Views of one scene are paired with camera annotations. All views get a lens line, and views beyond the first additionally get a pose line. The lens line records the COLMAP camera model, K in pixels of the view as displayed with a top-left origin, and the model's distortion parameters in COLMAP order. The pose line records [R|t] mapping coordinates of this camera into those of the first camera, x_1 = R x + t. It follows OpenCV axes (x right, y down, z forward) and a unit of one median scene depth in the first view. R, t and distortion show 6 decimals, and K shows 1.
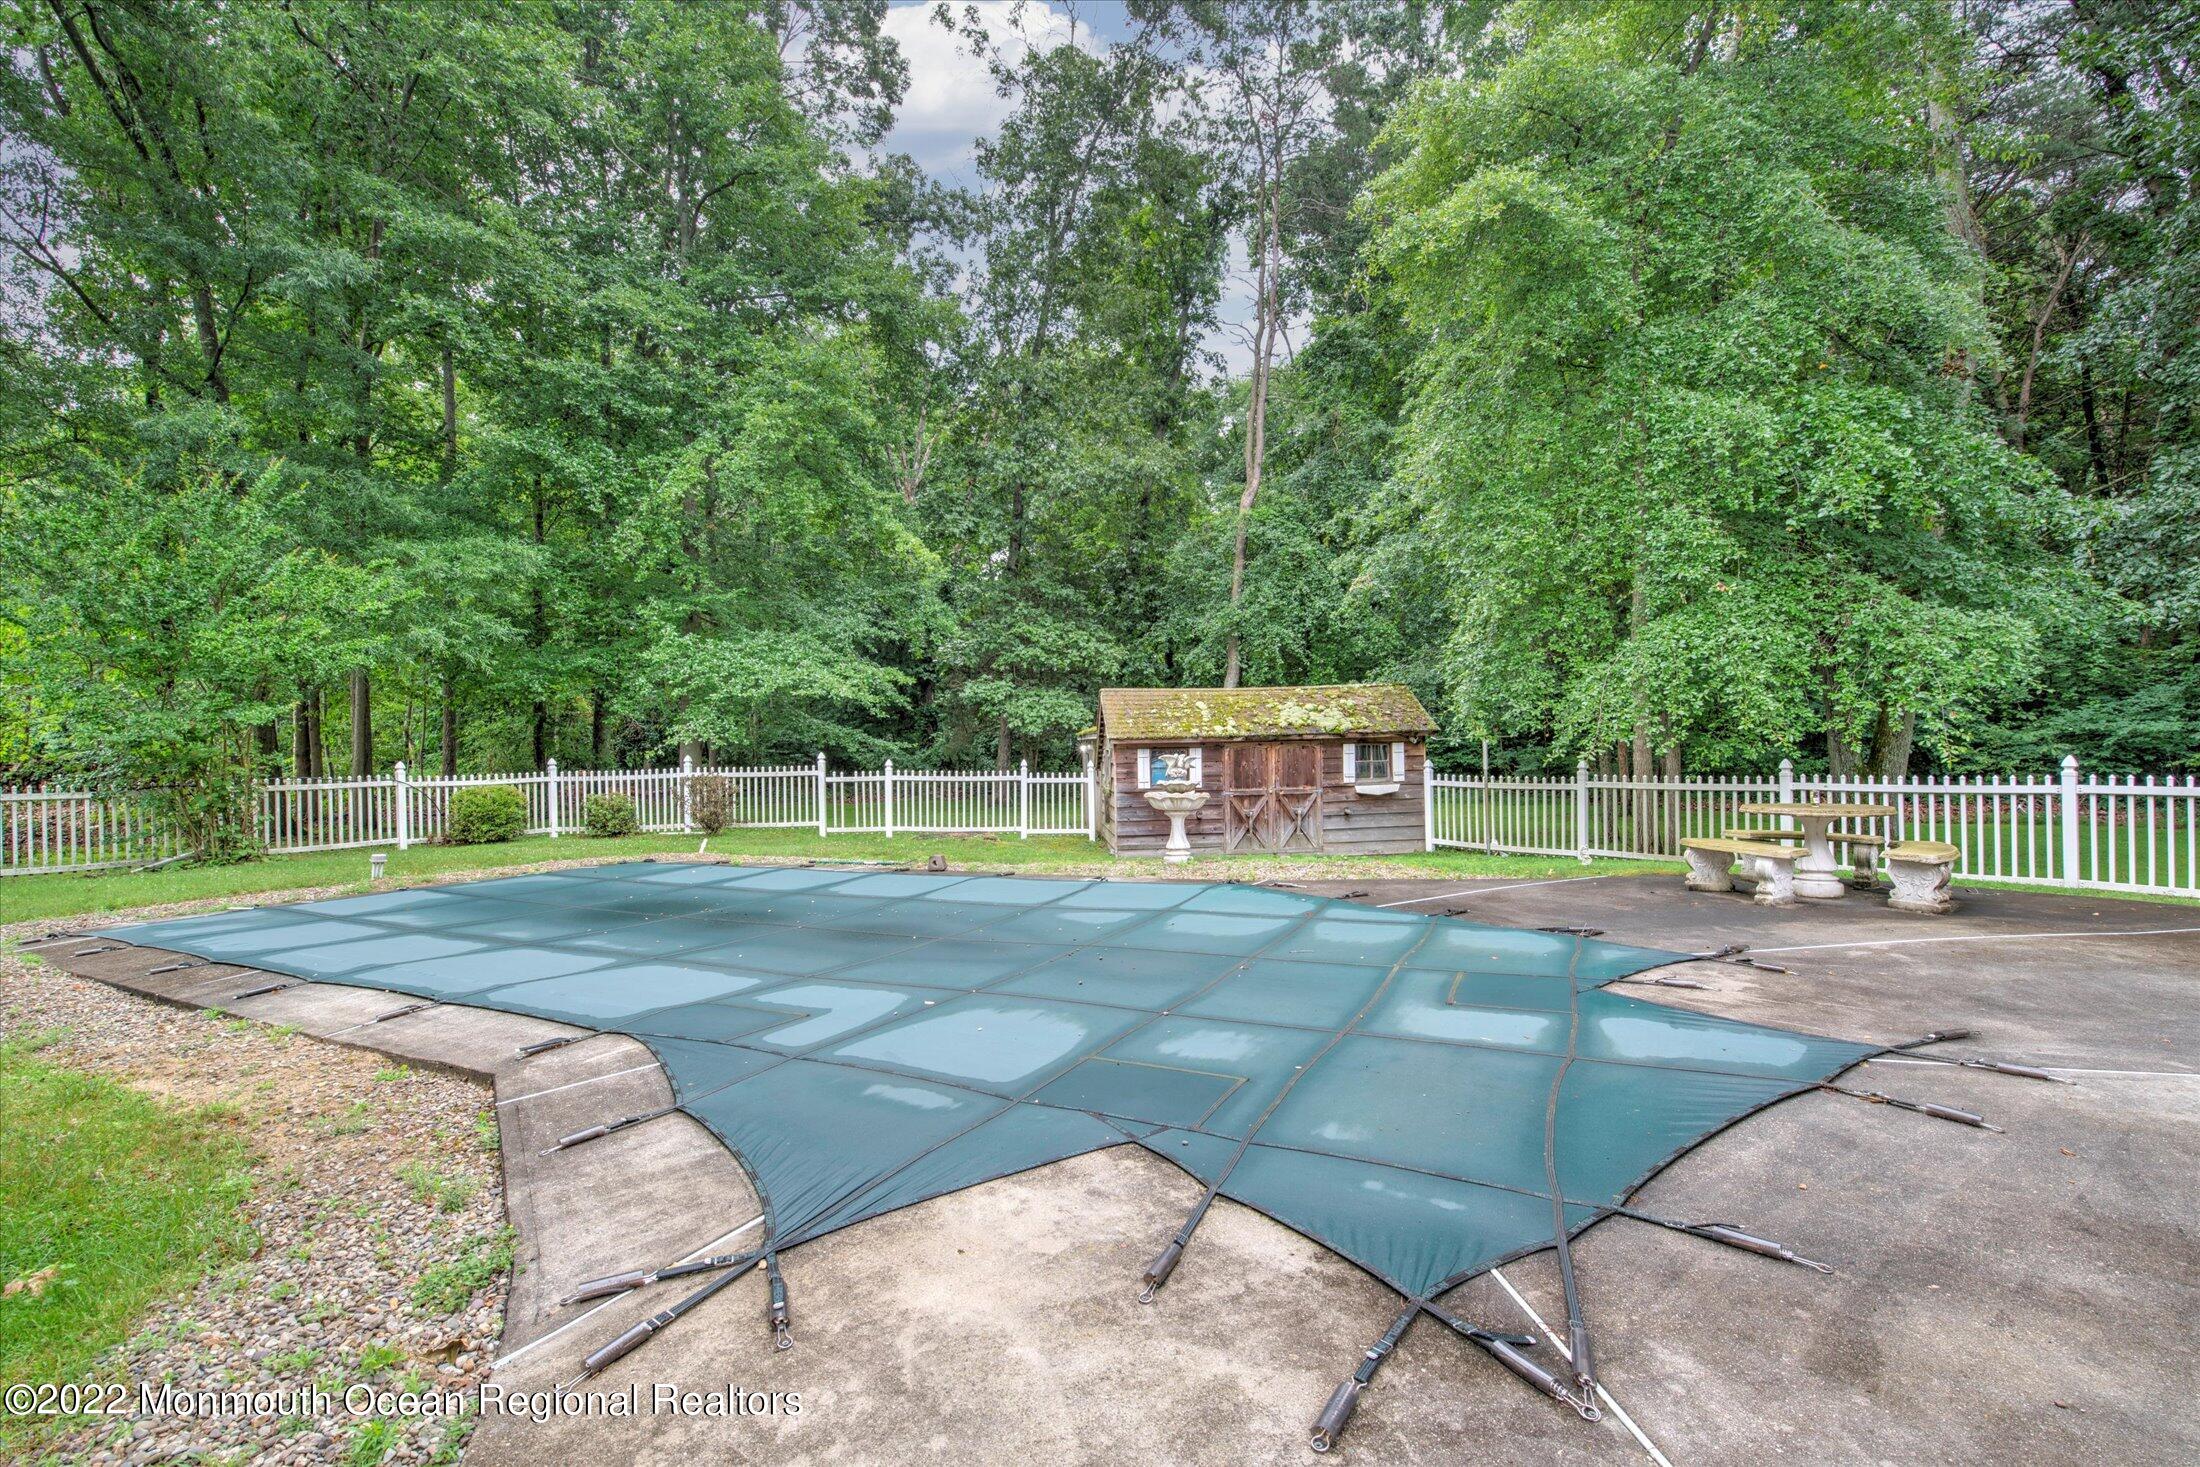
lens RADIAL K [[950.2, 0, 1093.7], [0, 950.2, 752.9], [0, 0, 1]] dist [-0.002071, -0.009709]
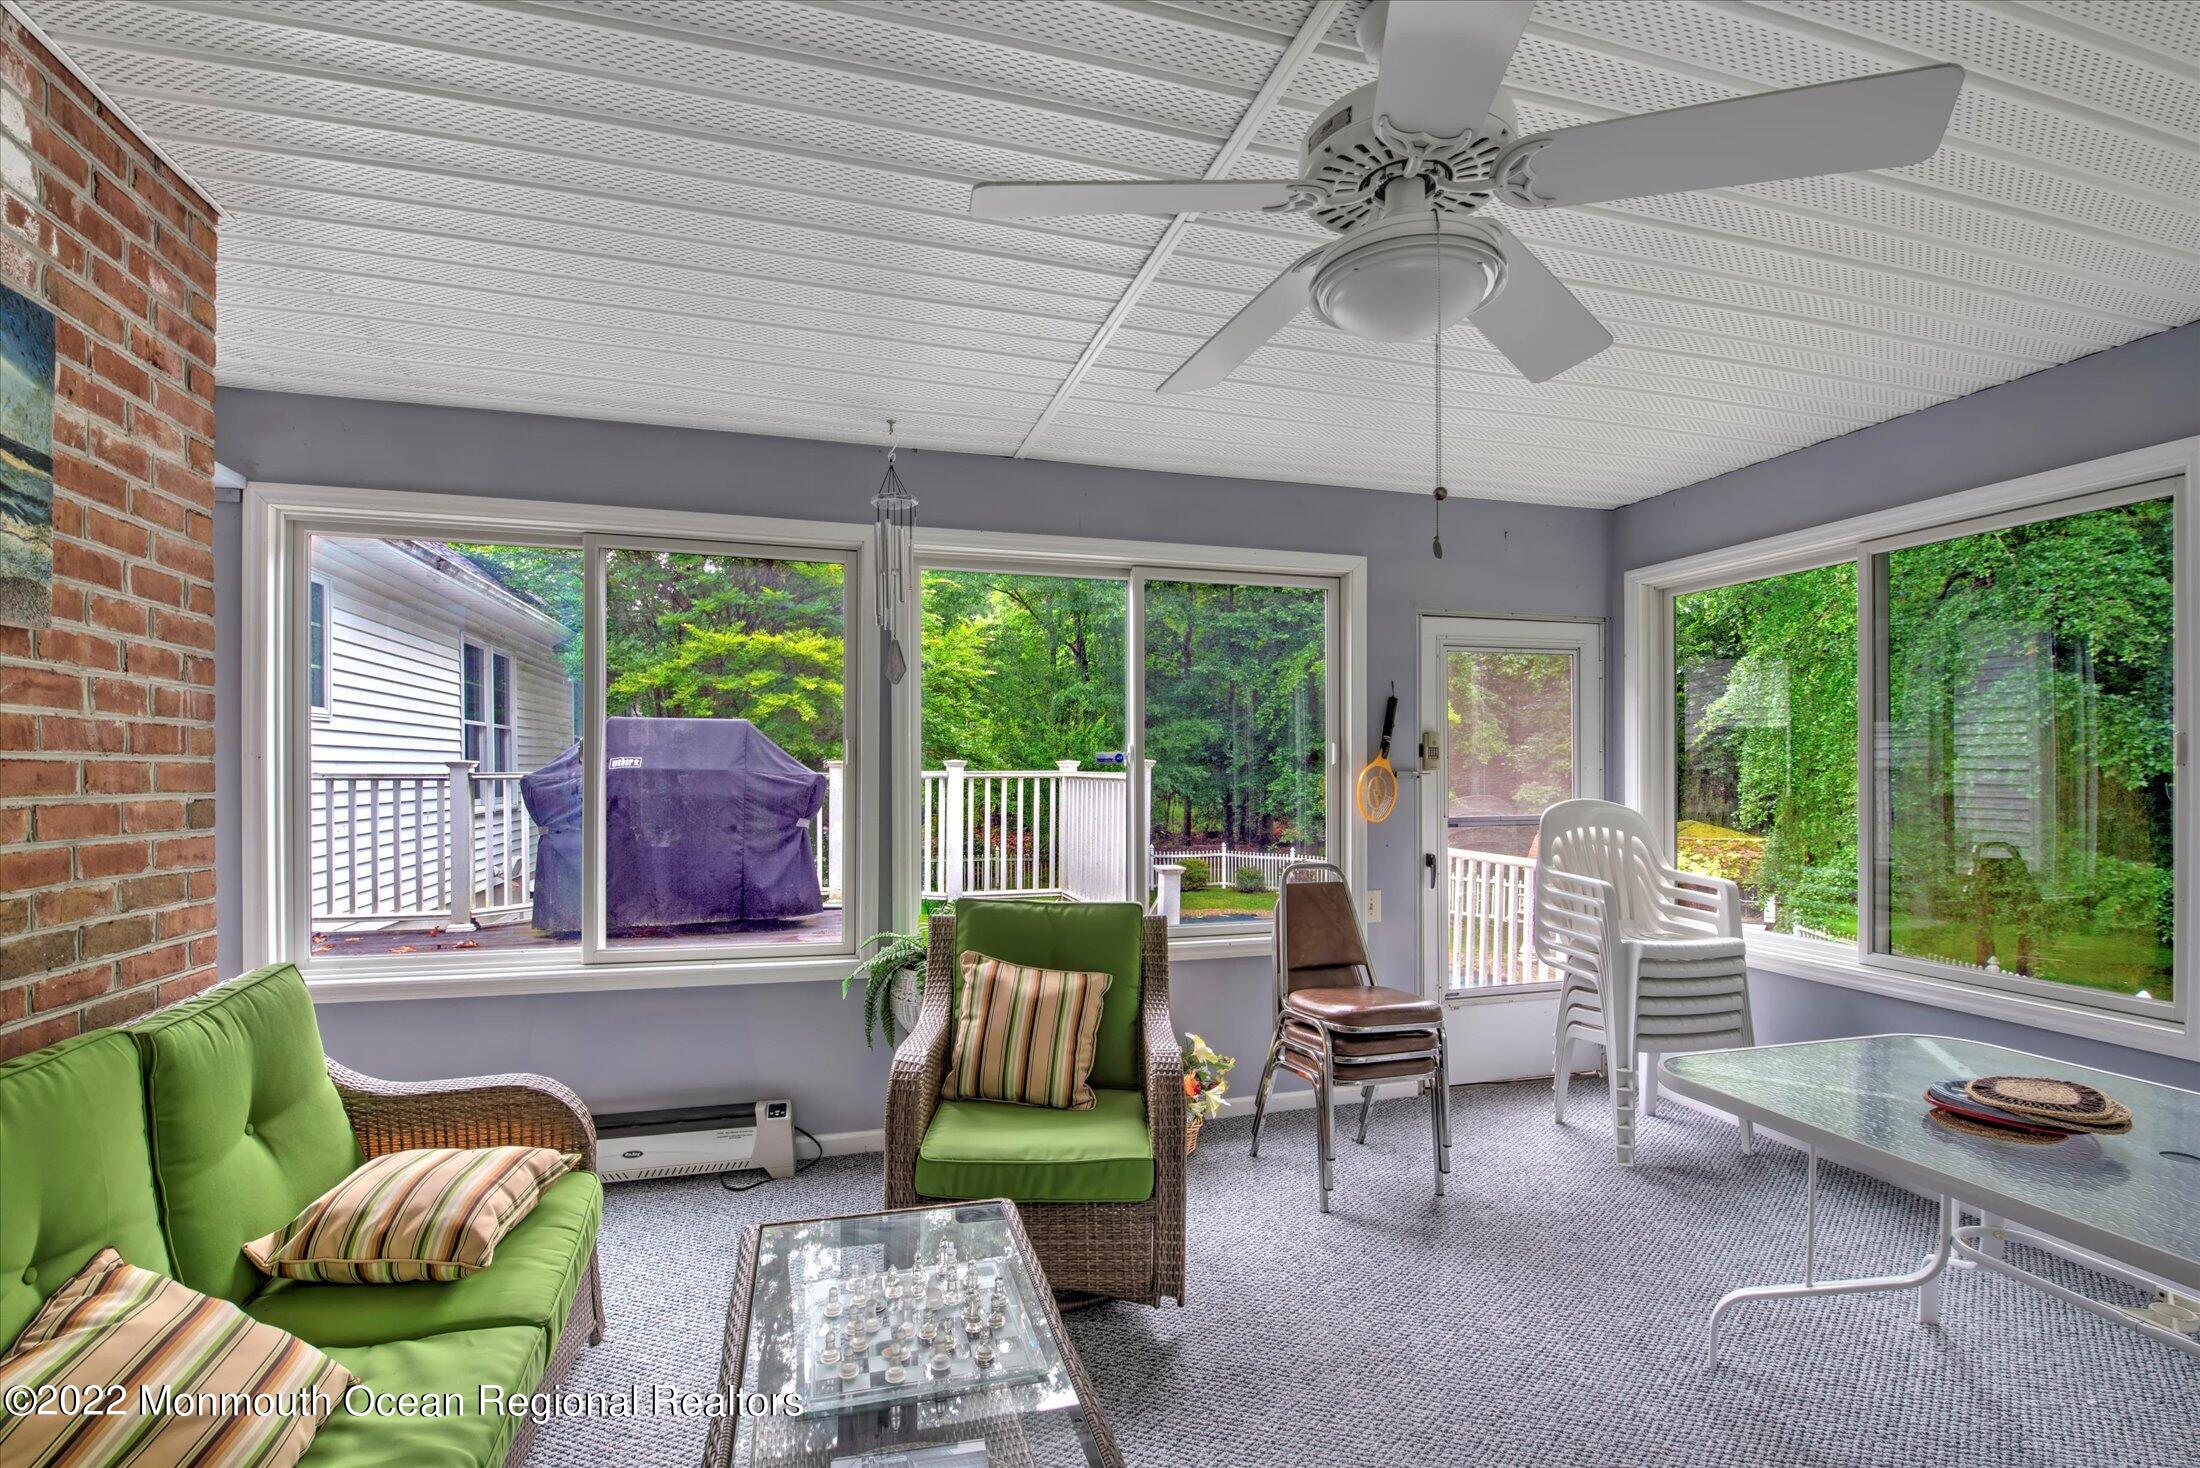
lens RADIAL K [[980.2, 0, 1092.9], [0, 980.2, 770.6], [0, 0, 1]] dist [-0.003417, -0.010262]
pose [[0.746446, 0.028414, -0.664839, 0.442253], [-0.017455, 0.999580, 0.023123, -0.163859], [0.665217, -0.005655, 0.746628, -0.502234]]
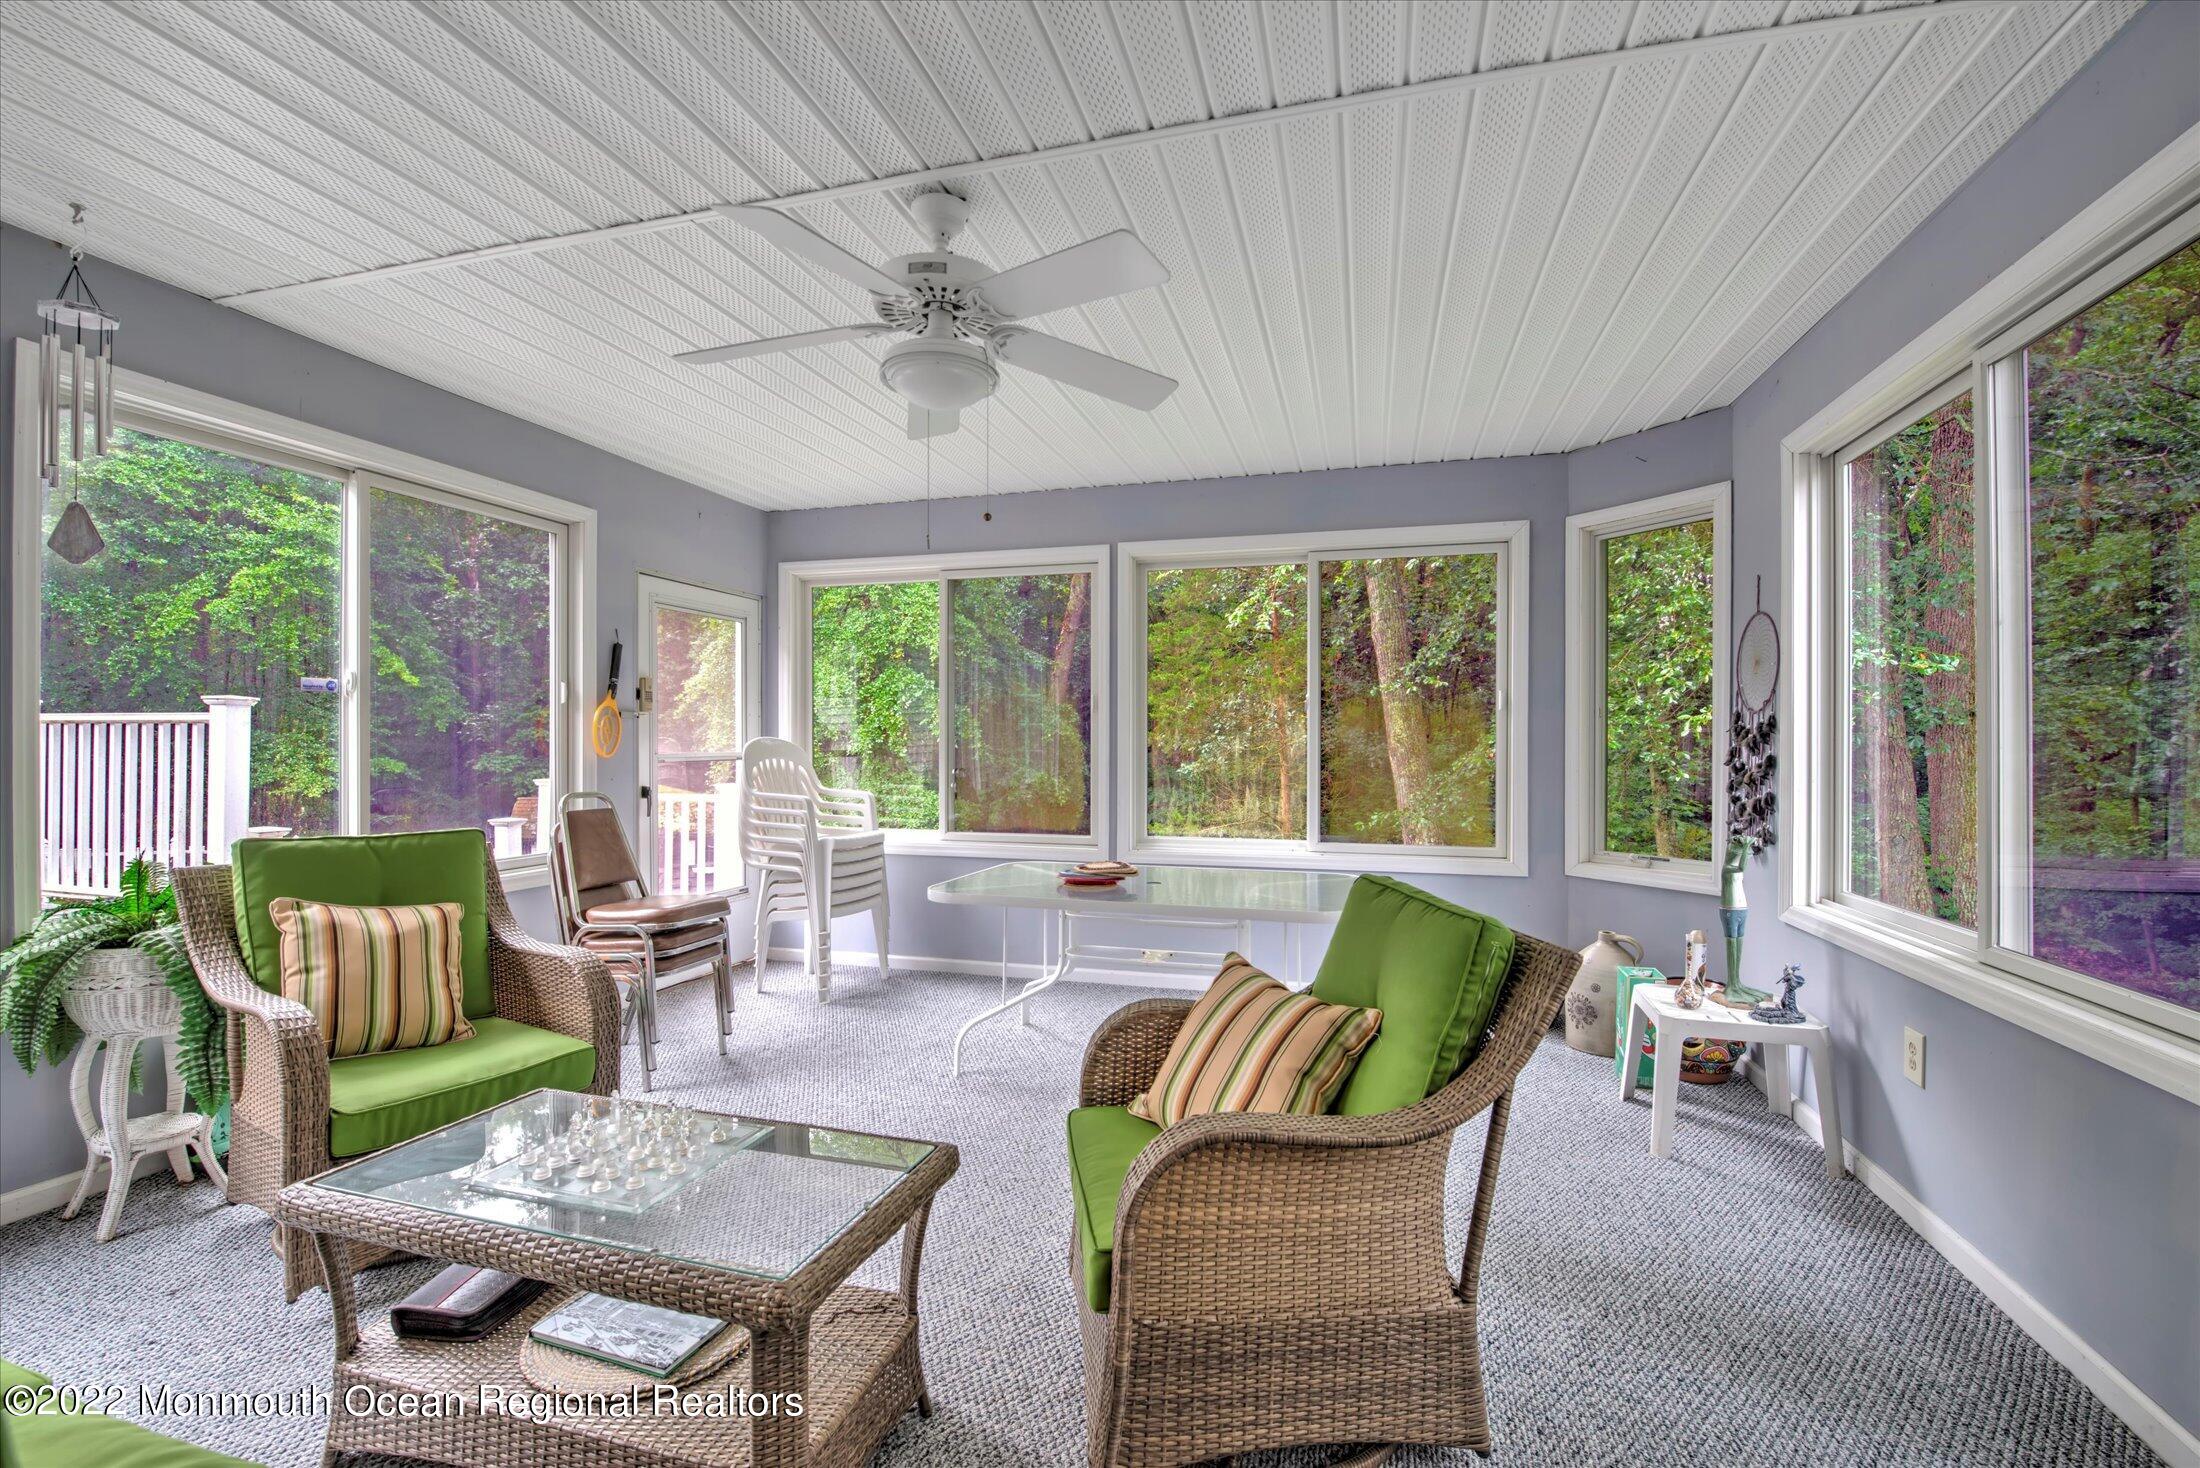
lens RADIAL K [[950.2, 0, 1097.8], [0, 950.2, 747.7], [0, 0, 1]] dist [-0.002071, -0.009709]
pose [[0.957011, 0.028513, 0.288645, 0.387601], [-0.029801, 0.999556, 0.000068, -0.153608], [-0.288515, -0.008667, 0.957436, -0.554396]]
